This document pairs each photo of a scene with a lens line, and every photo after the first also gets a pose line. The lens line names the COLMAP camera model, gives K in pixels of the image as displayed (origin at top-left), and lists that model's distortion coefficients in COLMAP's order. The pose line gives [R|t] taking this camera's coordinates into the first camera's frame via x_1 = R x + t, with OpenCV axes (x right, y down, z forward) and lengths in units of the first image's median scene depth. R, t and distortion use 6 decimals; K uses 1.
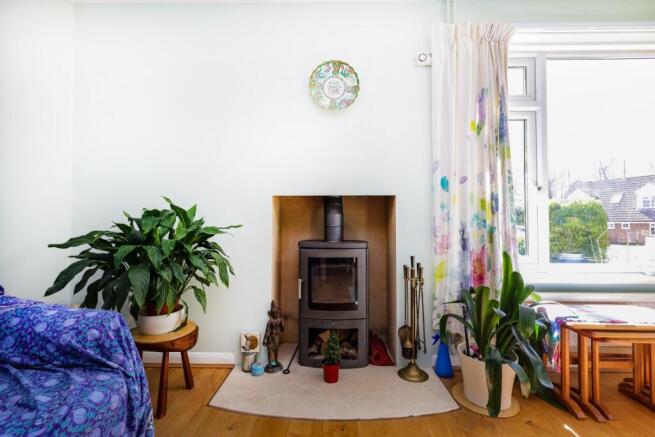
lens RADIAL K [[310.3, 0, 317.4], [0, 310.3, 217.9], [0, 0, 1]] dist [0.000855, -0.000298]
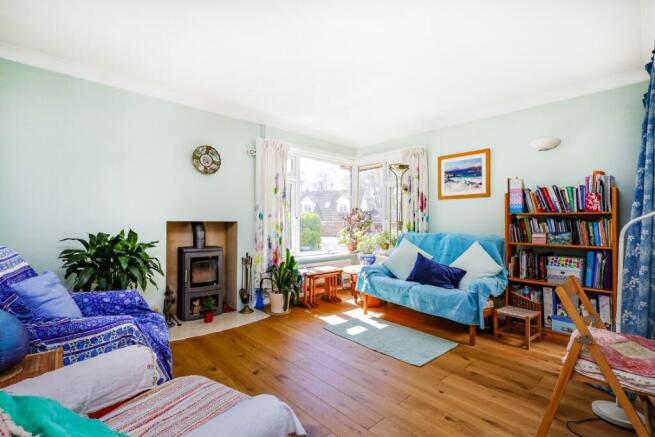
lens RADIAL K [[293.7, 0, 328.3], [0, 293.7, 219.6], [0, 0, 1]] dist [-0.000831, -0.000057]
pose [[0.717508, 0.011505, 0.696455, -0.642273], [-0.016675, 0.999861, 0.000662, -0.101437], [-0.696351, -0.012088, 0.717600, -0.725631]]
